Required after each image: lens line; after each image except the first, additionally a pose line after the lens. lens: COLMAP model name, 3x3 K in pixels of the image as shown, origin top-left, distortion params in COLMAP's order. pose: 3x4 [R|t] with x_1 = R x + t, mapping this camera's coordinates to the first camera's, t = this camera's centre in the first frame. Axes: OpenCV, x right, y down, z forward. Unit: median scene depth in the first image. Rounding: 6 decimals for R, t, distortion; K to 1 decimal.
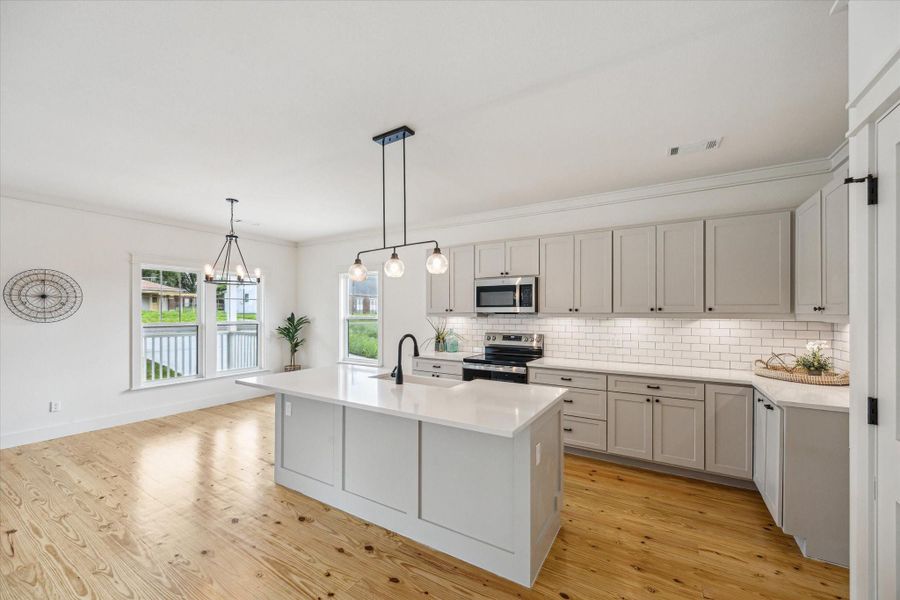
lens RADIAL K [[357.4, 0, 448.1], [0, 357.4, 310.9], [0, 0, 1]] dist [-0.001394, 0.000008]
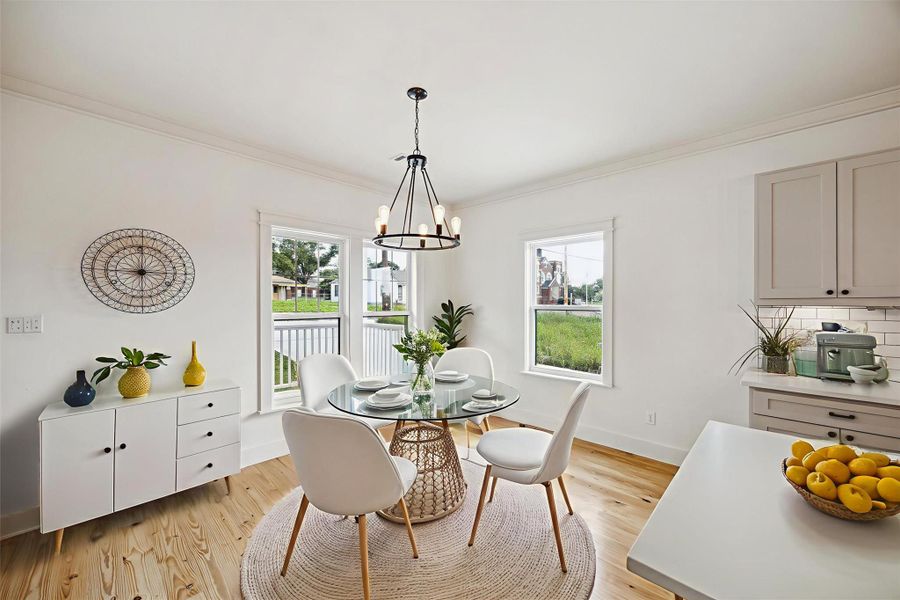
lens RADIAL K [[345.5, 0, 451.9], [0, 345.5, 301.2], [0, 0, 1]] dist [0.000499, 0.000098]
pose [[0.977188, 0.000039, -0.212377, -0.517240], [0.000453, 0.999997, 0.002270, 0.011368], [0.212377, -0.002315, 0.977185, 0.578416]]
